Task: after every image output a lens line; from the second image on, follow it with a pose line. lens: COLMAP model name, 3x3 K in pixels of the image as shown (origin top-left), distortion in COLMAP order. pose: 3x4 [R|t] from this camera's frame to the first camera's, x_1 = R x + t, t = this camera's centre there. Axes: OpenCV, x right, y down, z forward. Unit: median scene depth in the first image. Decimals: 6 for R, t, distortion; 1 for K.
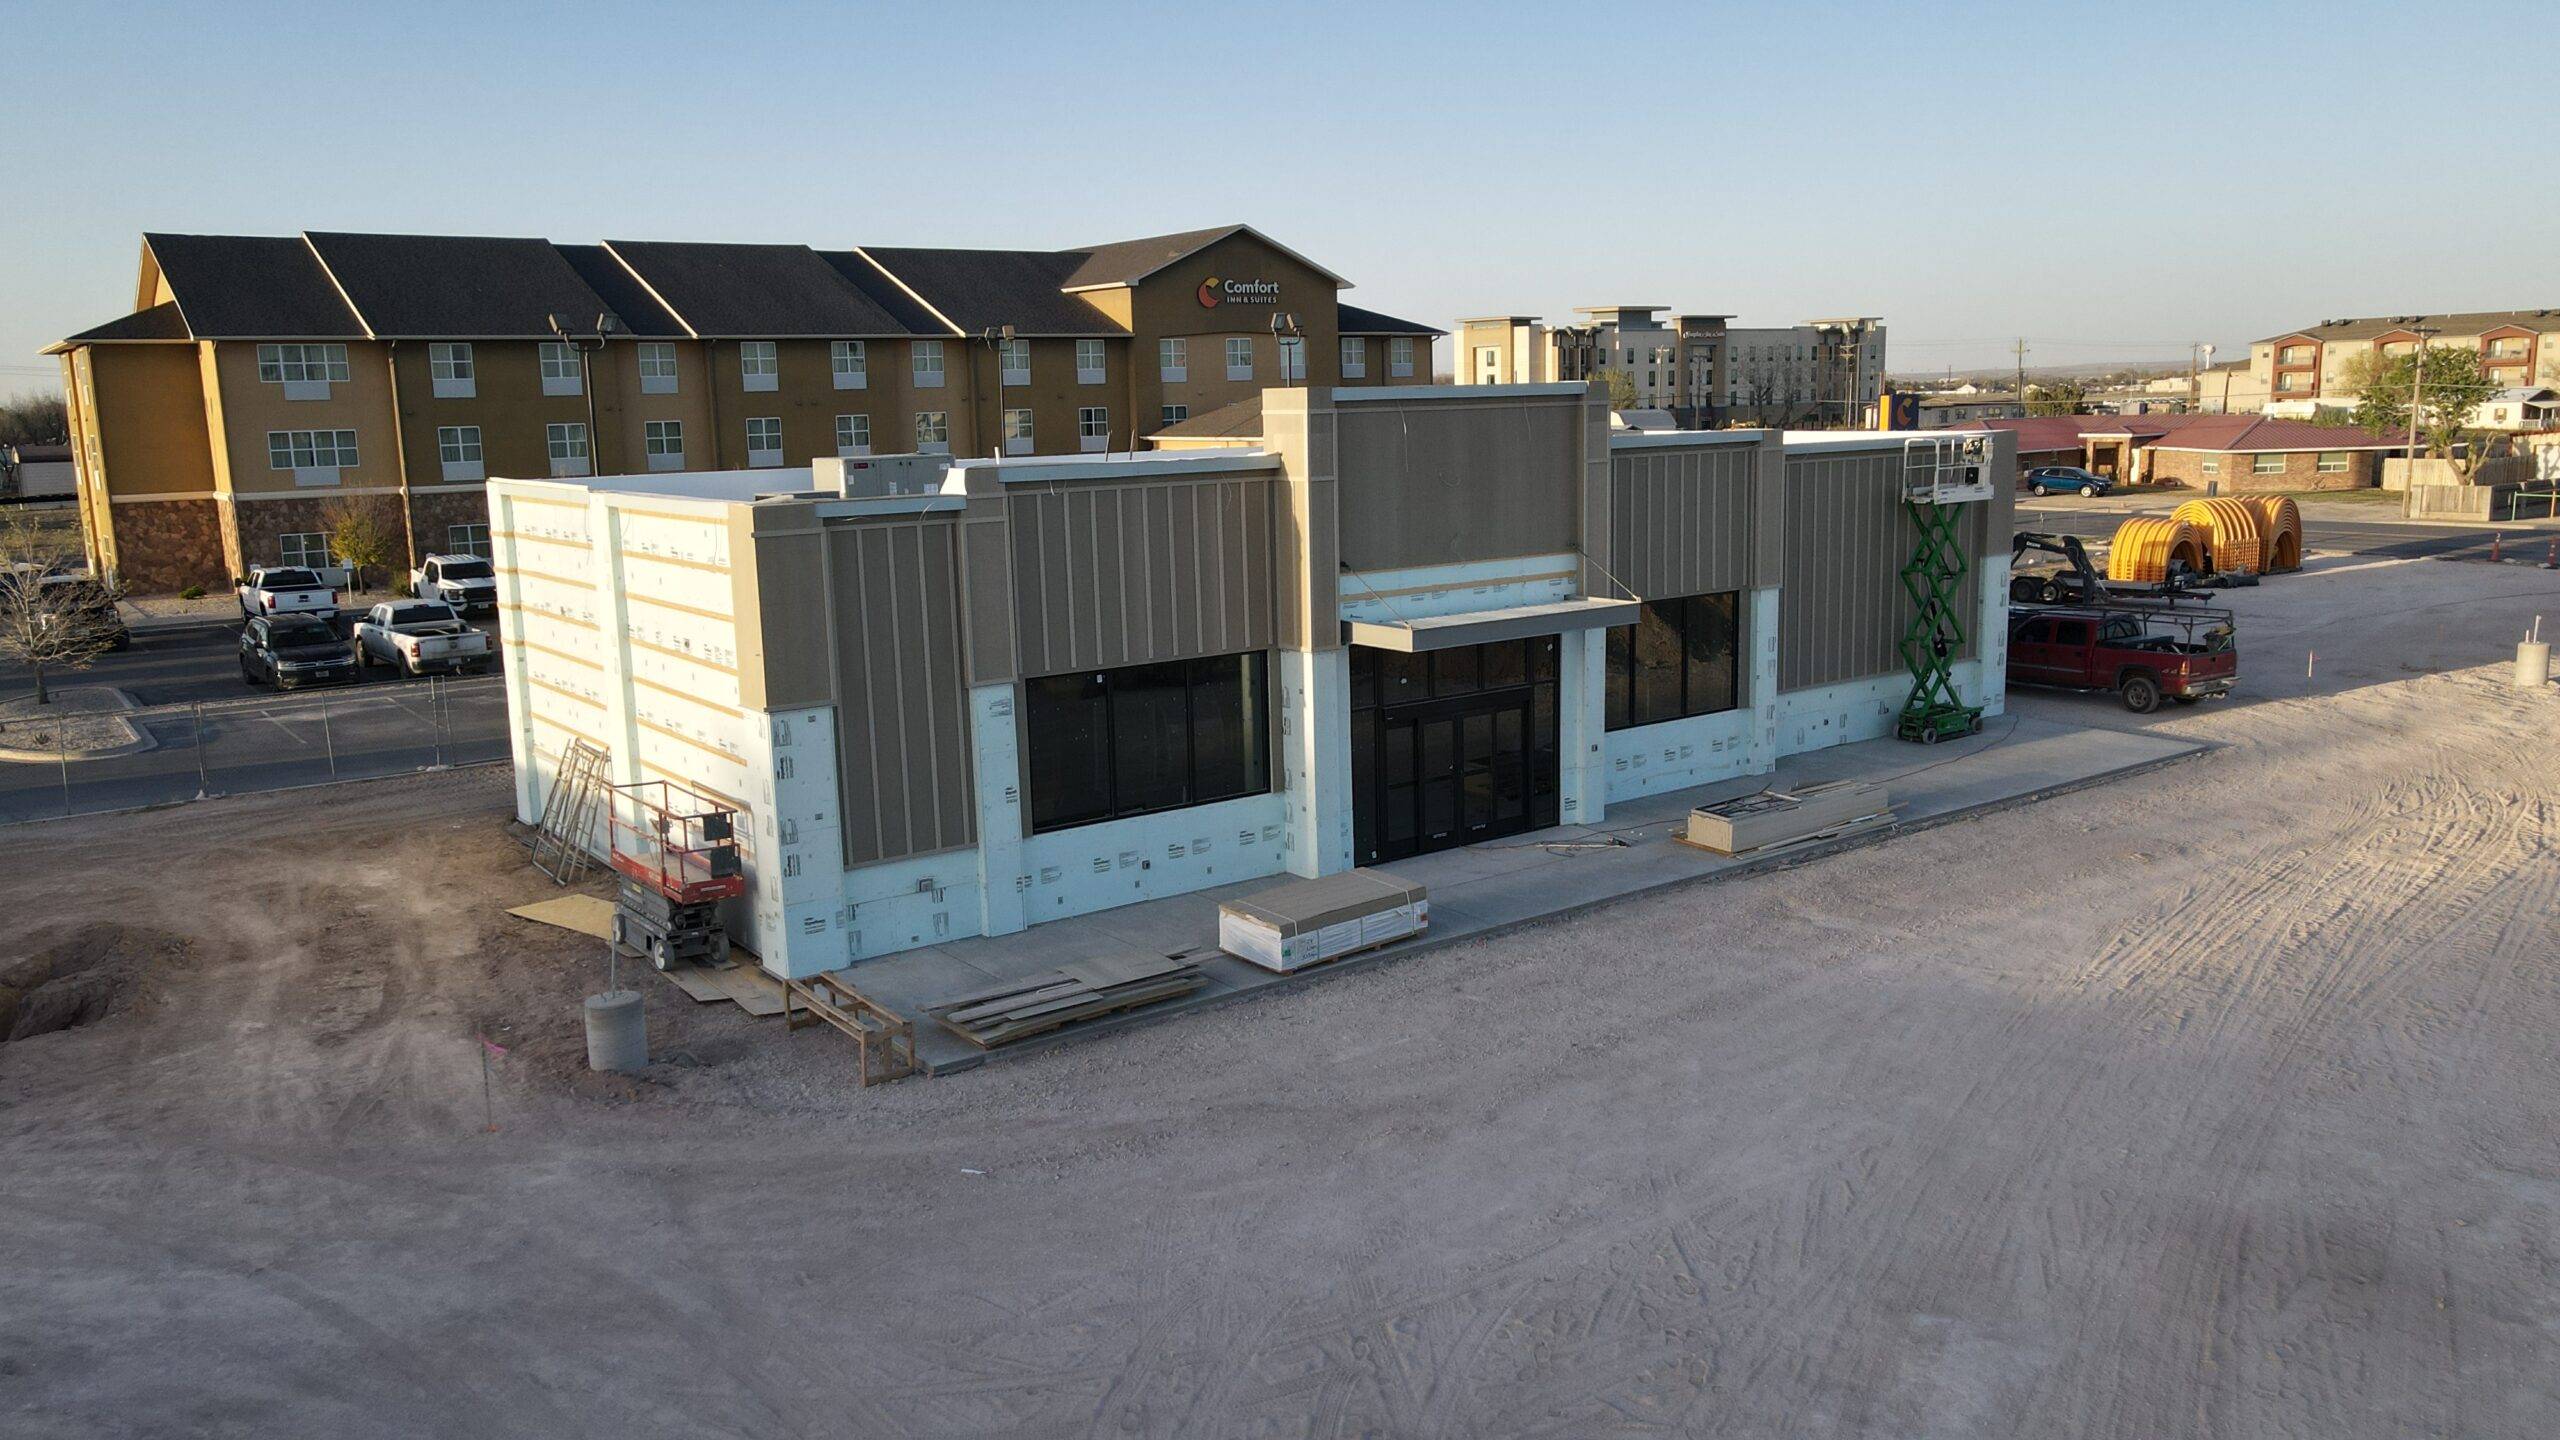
lens RADIAL K [[1879.1, 0, 1280.0], [0, 1879.1, 720.0], [0, 0, 1]] dist [0.003972, 0.069642]
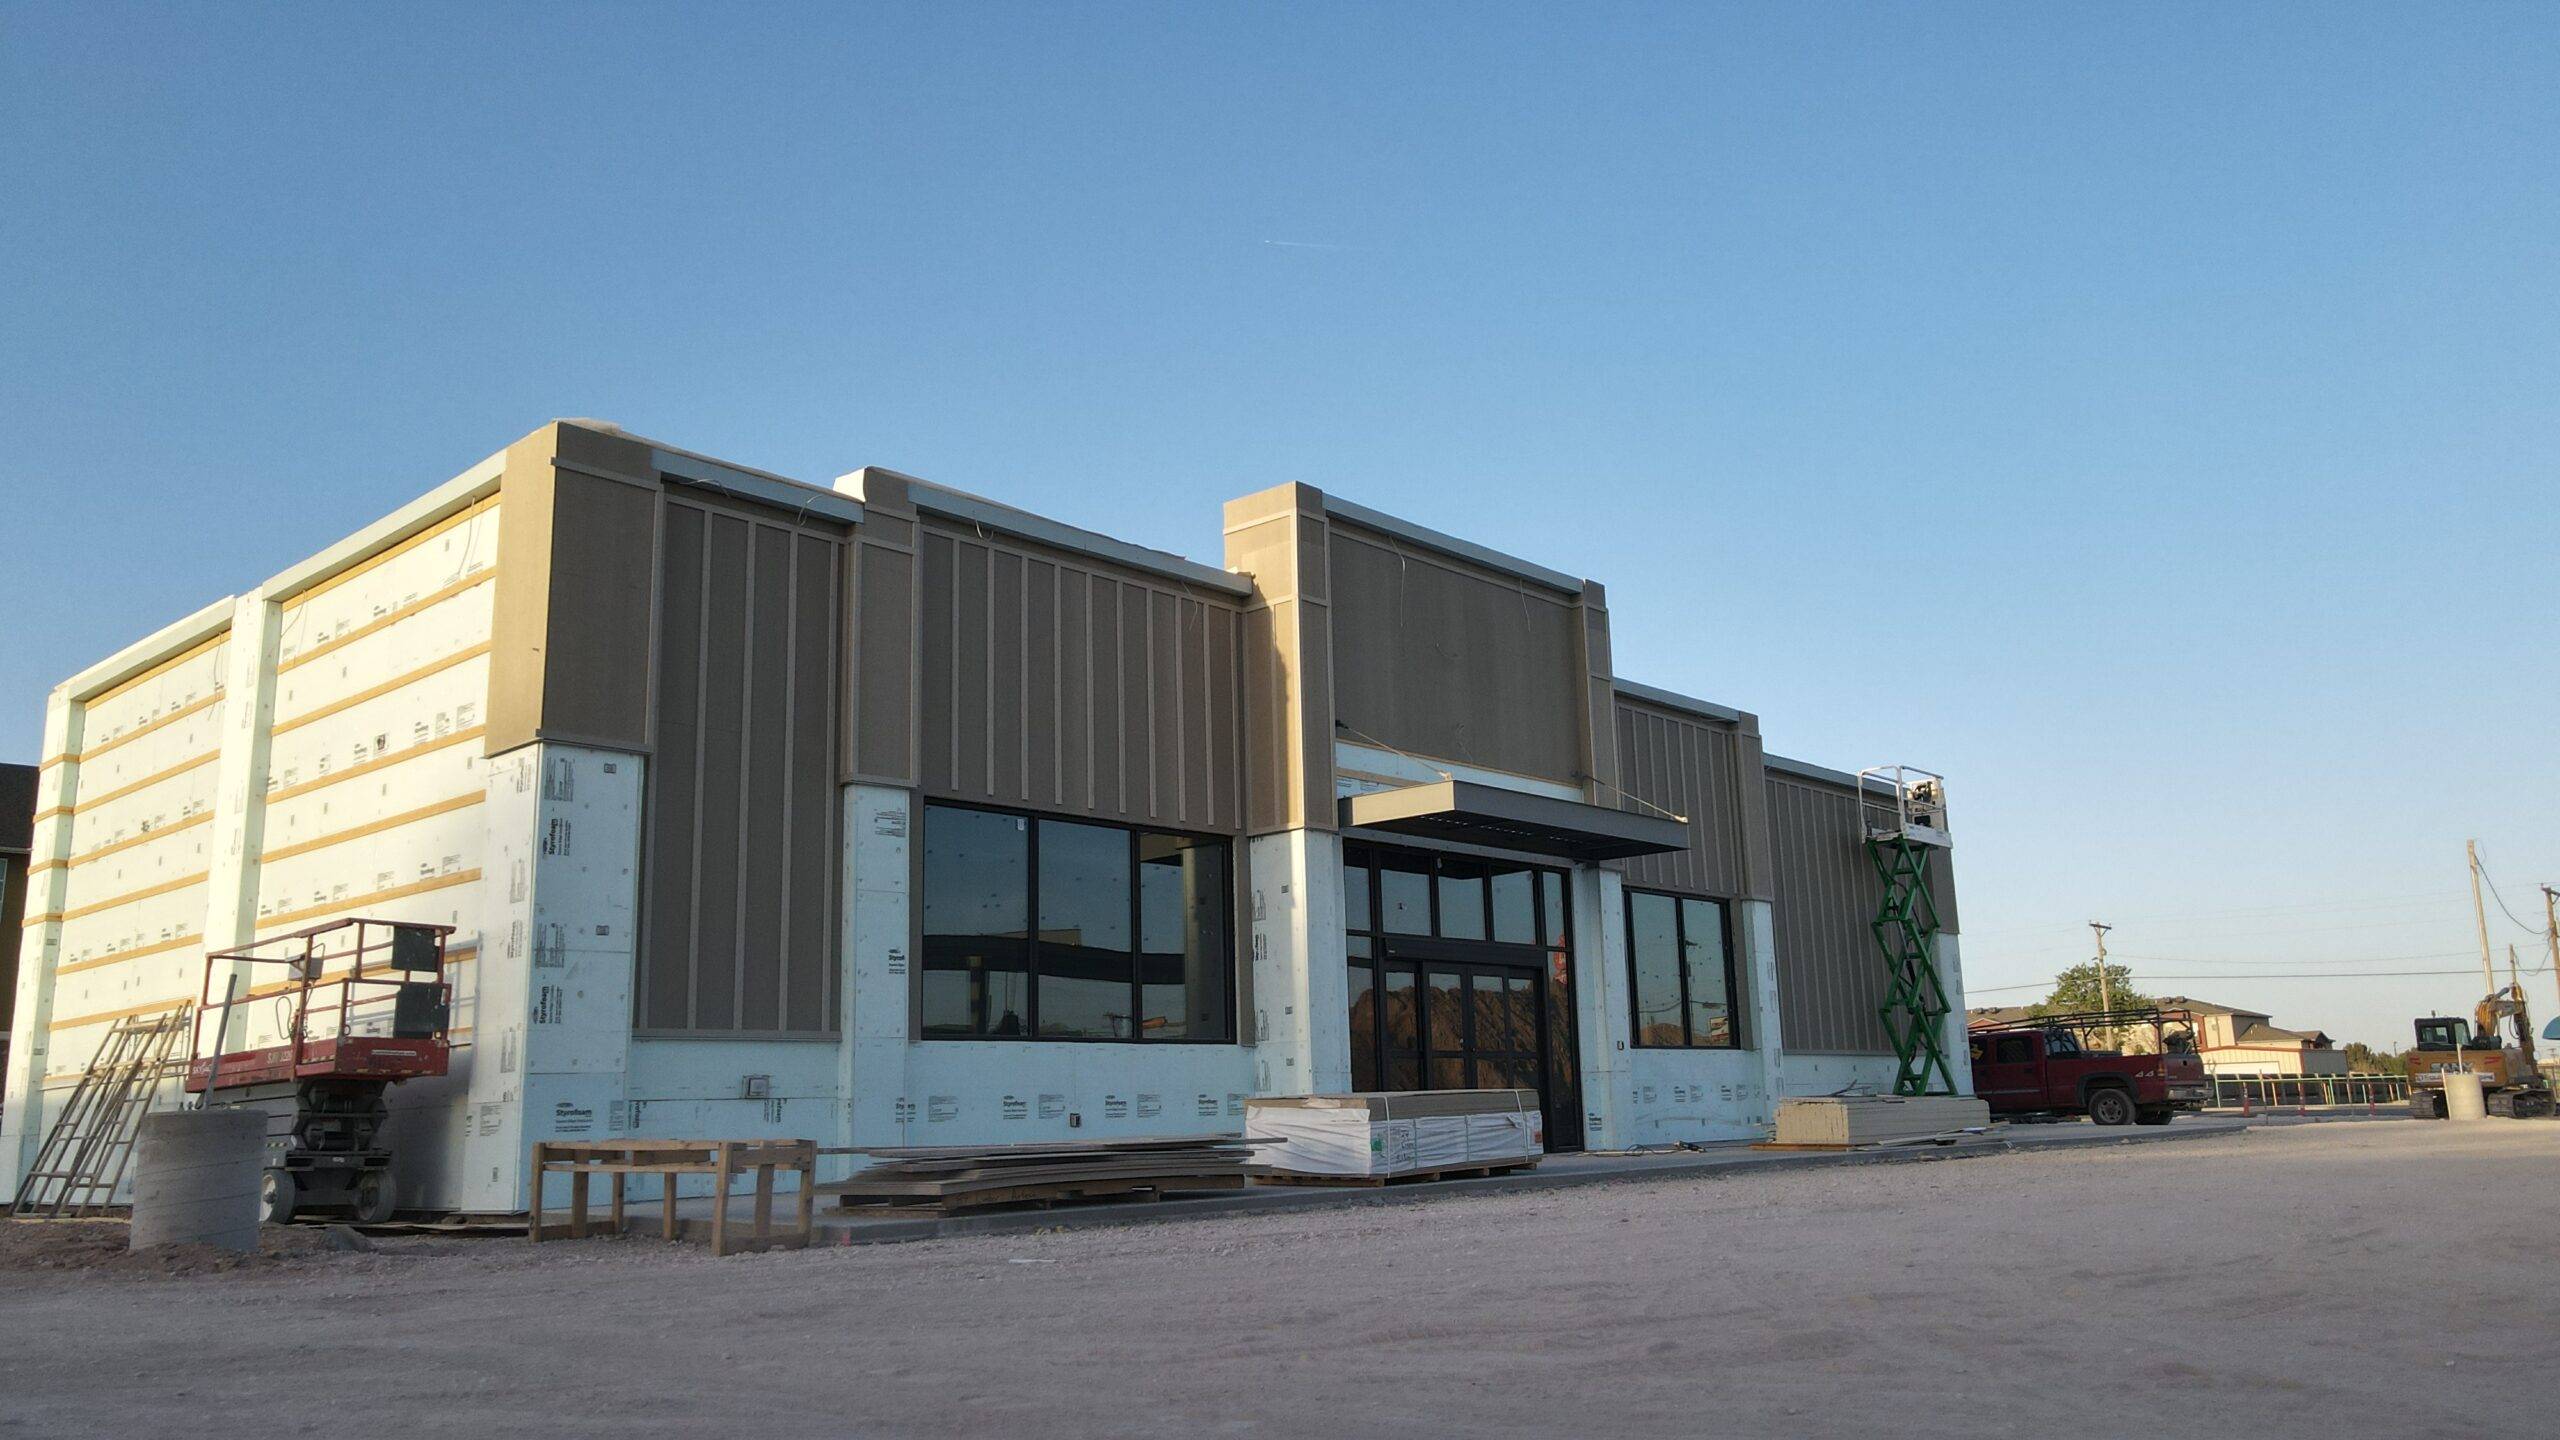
lens RADIAL K [[1879.1, 0, 1280.0], [0, 1879.1, 720.0], [0, 0, 1]] dist [0.003972, 0.069642]
pose [[0.981562, 0.037360, 0.187457, -0.138694], [0.034963, 0.929076, -0.368234, 0.205325], [-0.187919, 0.367999, 0.910639, 0.361065]]
